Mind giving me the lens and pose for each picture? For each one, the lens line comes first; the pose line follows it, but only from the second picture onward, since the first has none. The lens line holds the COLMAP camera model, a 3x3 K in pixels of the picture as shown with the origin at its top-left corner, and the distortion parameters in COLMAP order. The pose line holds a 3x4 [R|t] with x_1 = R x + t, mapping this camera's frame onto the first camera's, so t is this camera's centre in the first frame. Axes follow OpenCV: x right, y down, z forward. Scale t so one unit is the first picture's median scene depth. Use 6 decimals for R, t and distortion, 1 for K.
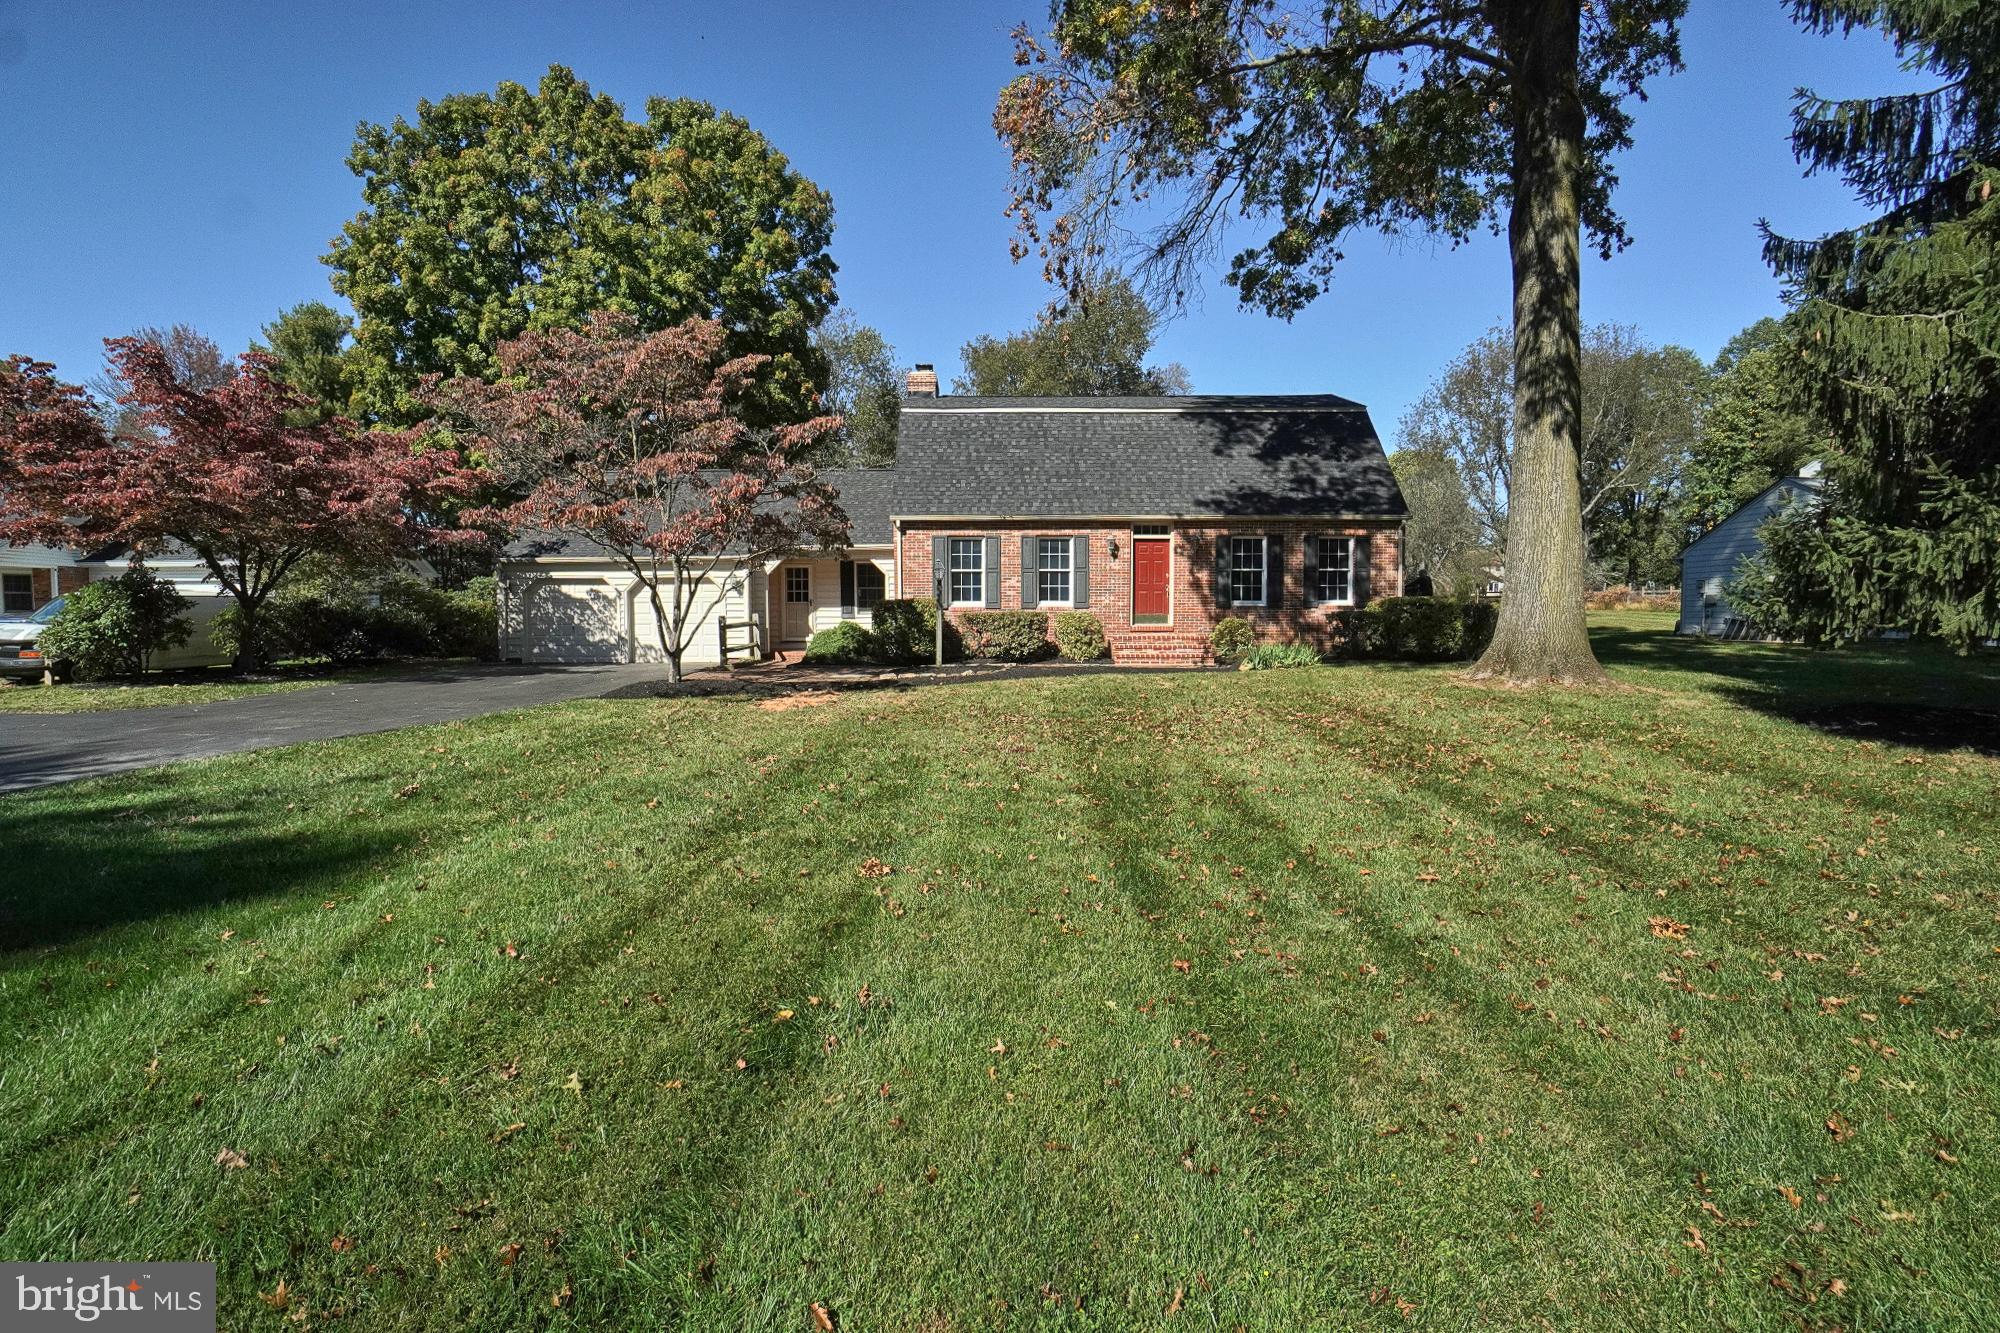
lens RADIAL K [[882.3, 0, 1014.0], [0, 882.3, 659.7], [0, 0, 1]] dist [-0.022221, 0.002189]
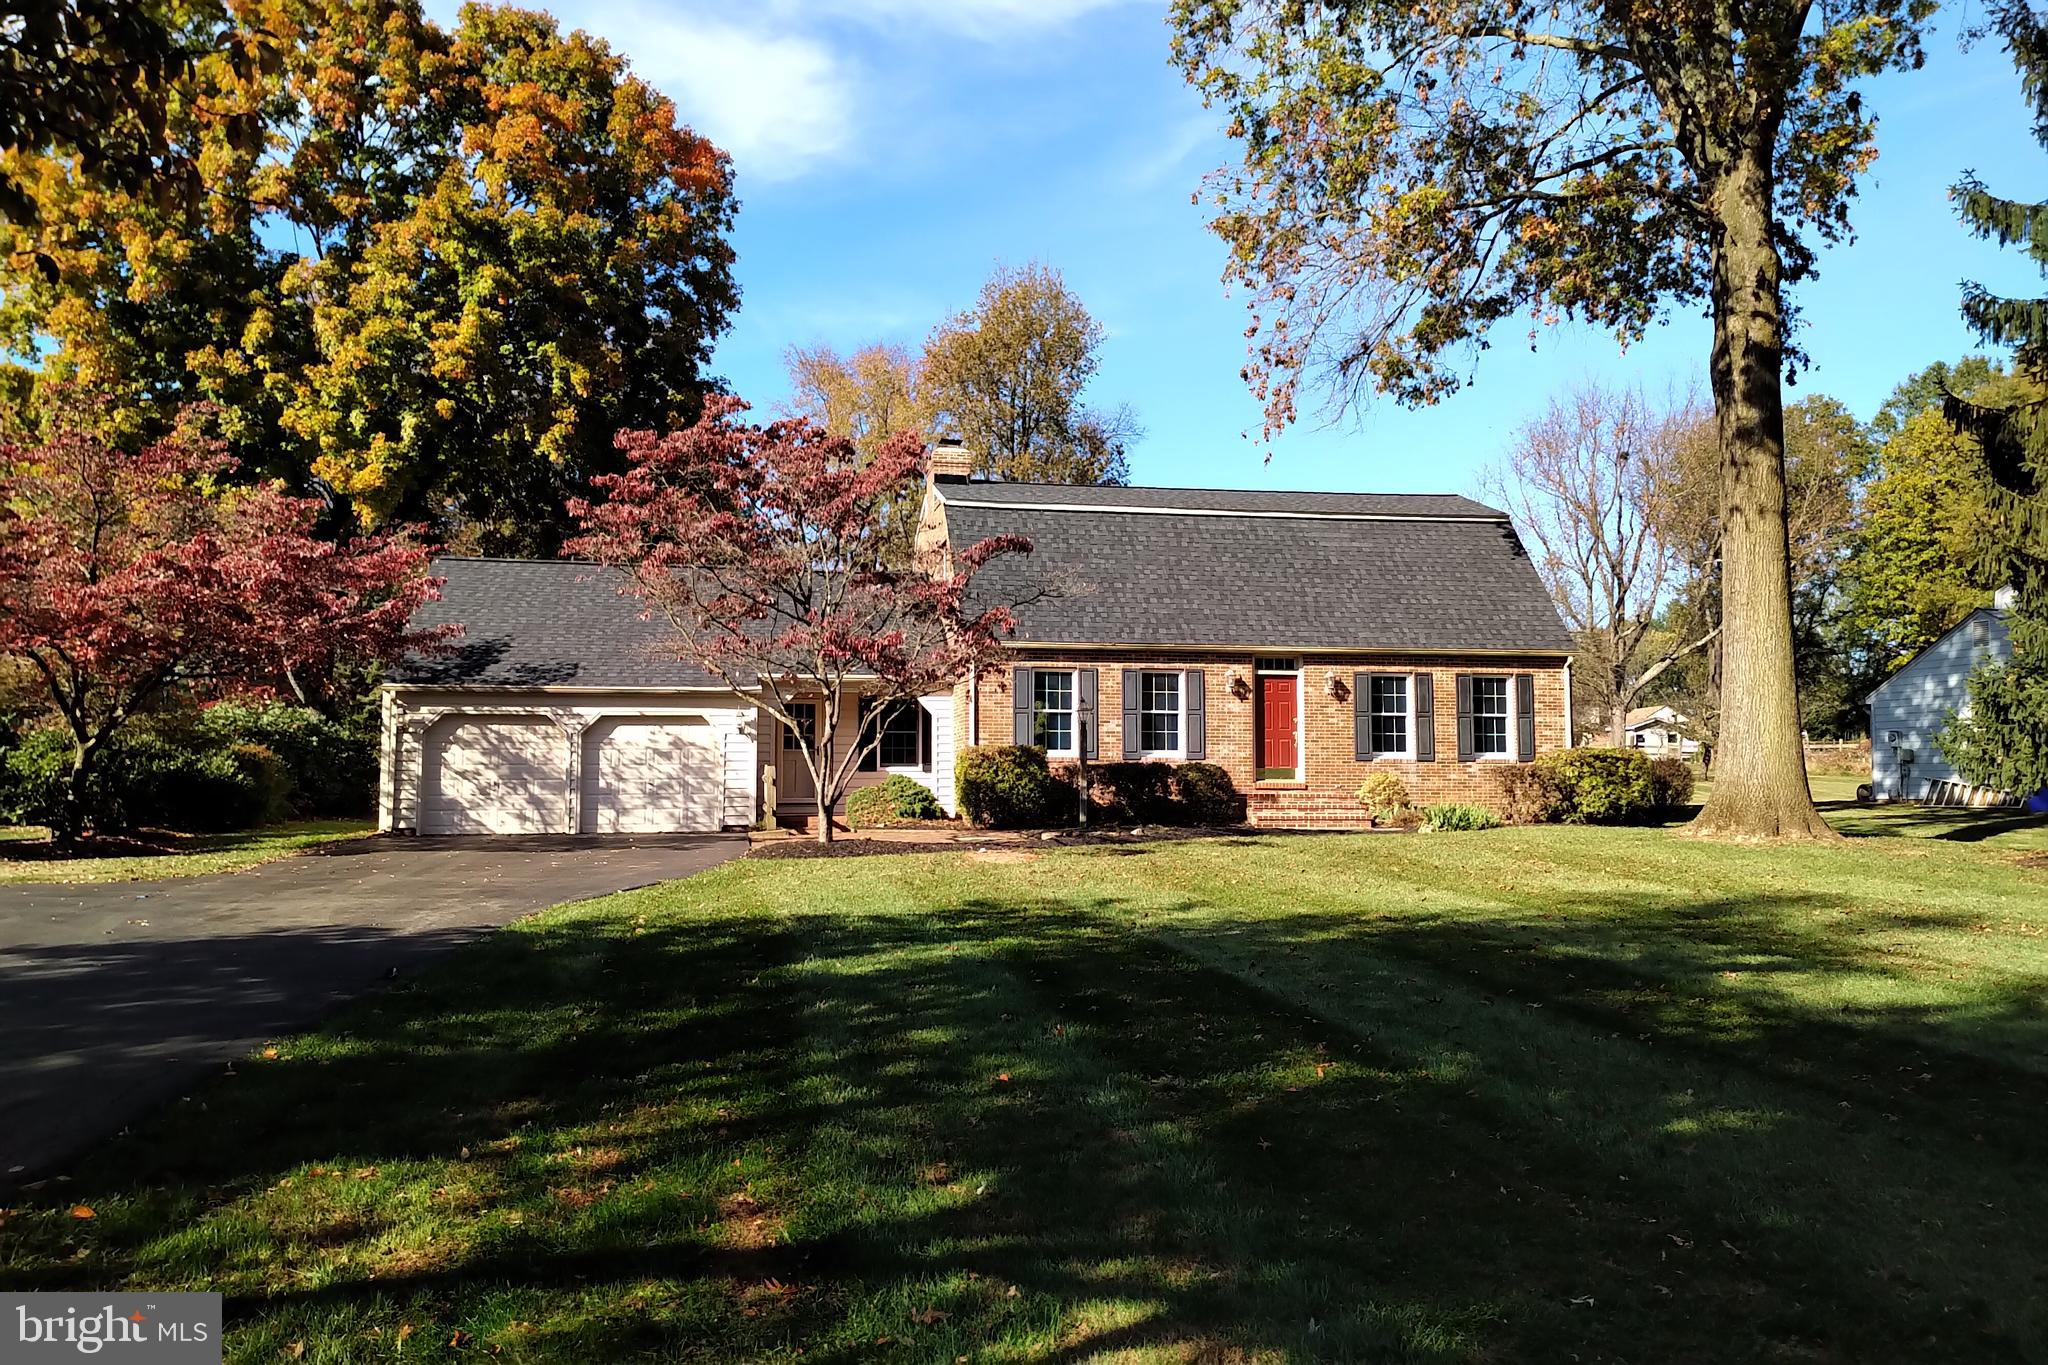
lens RADIAL K [[1565.4, 0, 1009.6], [0, 1565.4, 666.6], [0, 0, 1]] dist [0.008471, -0.005014]
pose [[0.986156, 0.018592, 0.164774, -0.322550], [0.001926, 0.992344, -0.123492, 0.032291], [-0.165808, 0.122100, 0.978570, -0.367929]]
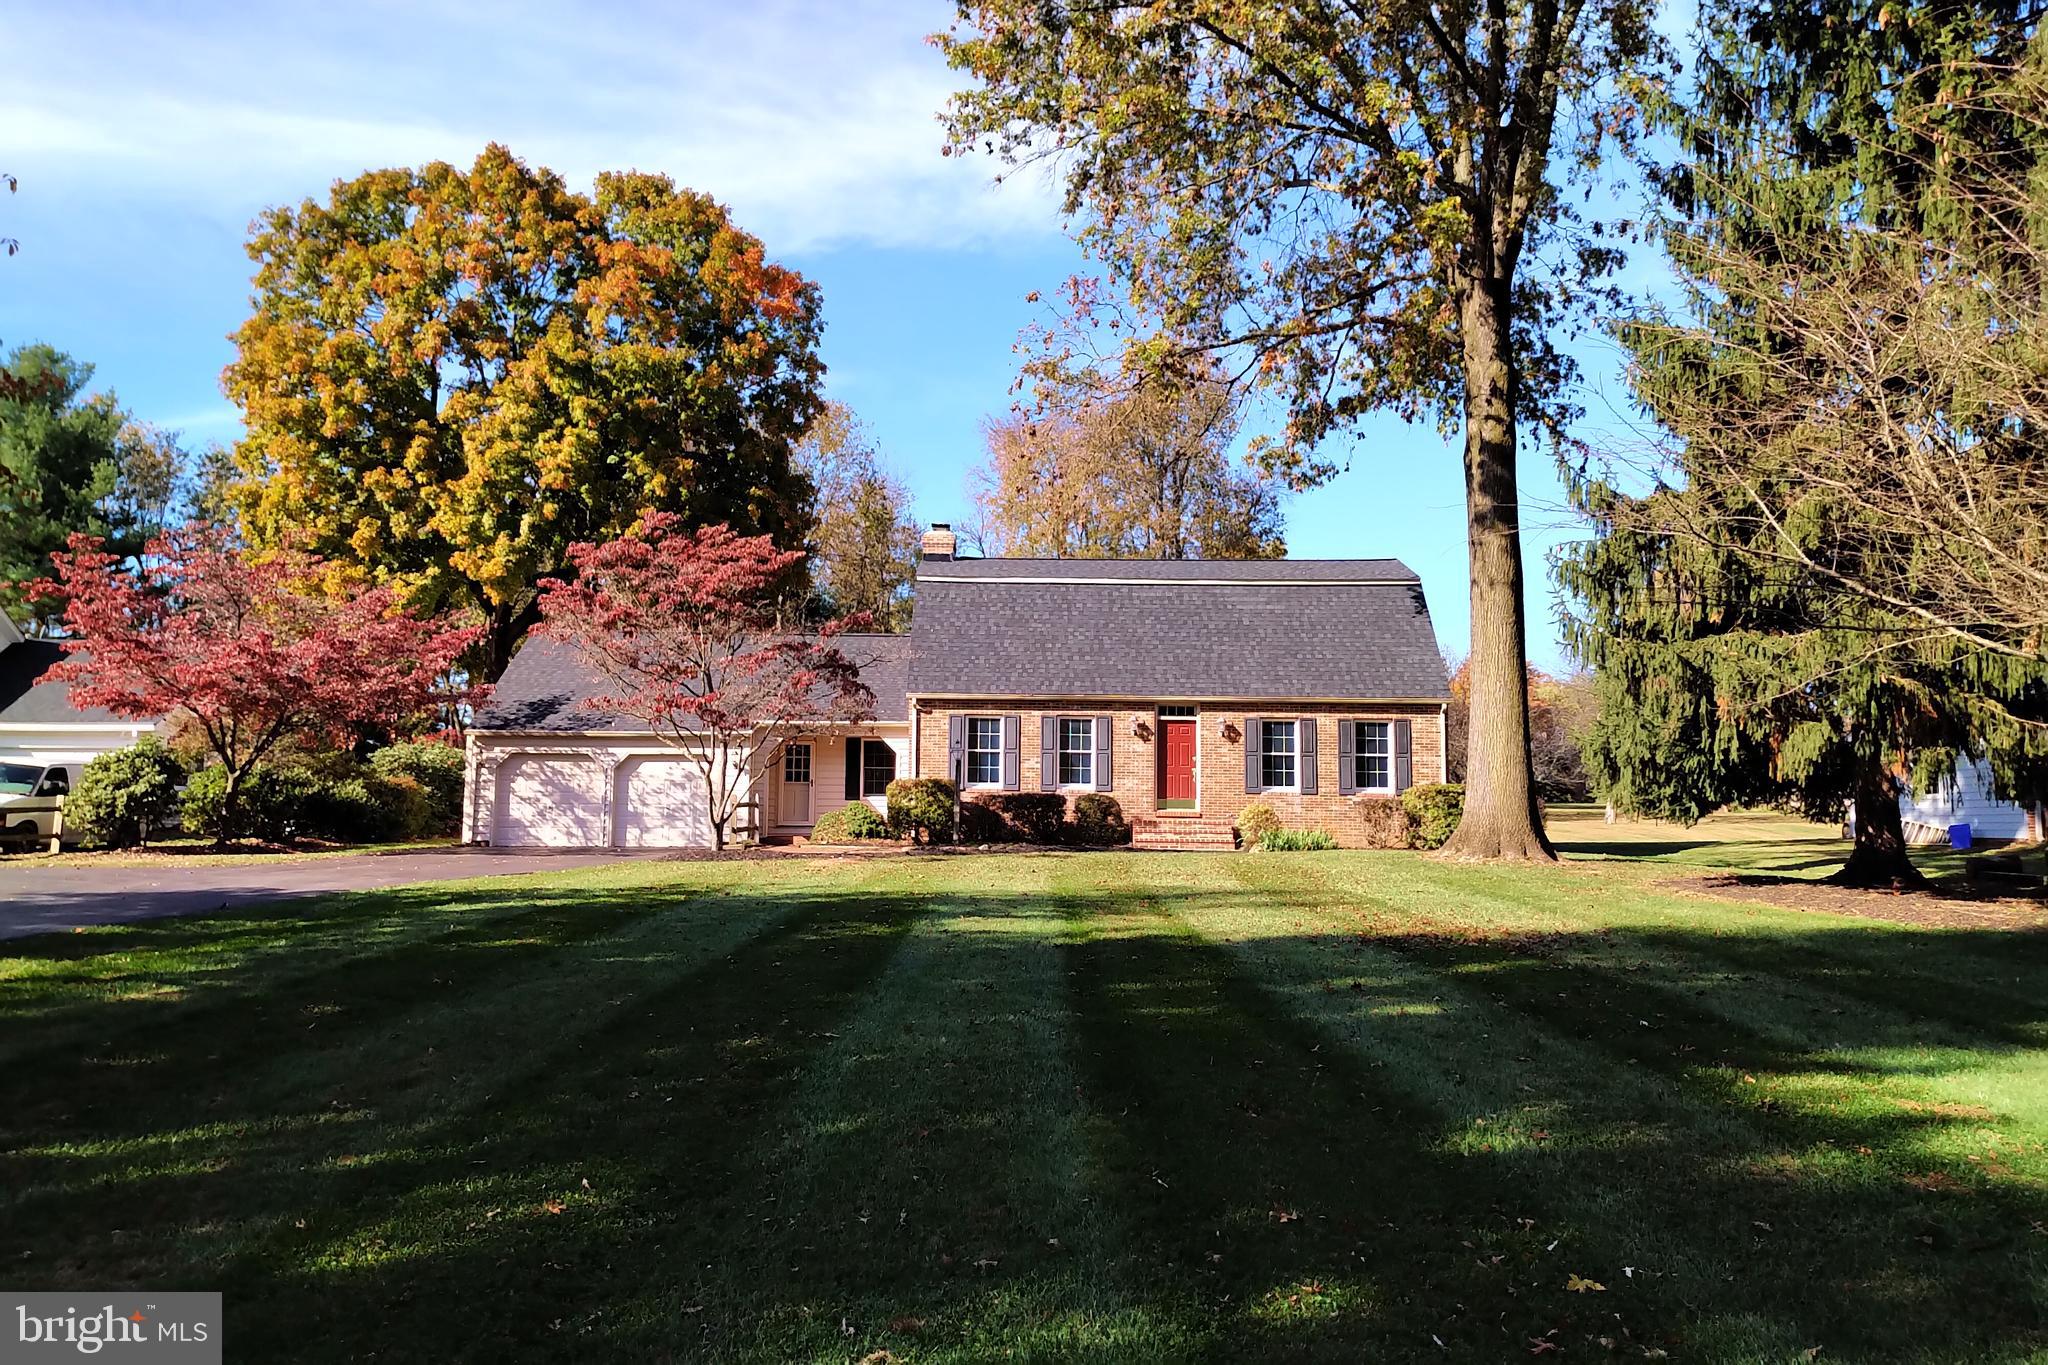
lens RADIAL K [[1565.4, 0, 1025.9], [0, 1565.4, 689.0], [0, 0, 1]] dist [0.008471, -0.005014]
pose [[0.999714, 0.013483, -0.019762, 0.024165], [-0.016026, 0.990747, -0.134773, 0.060848], [0.017762, 0.135051, 0.990679, -0.693649]]
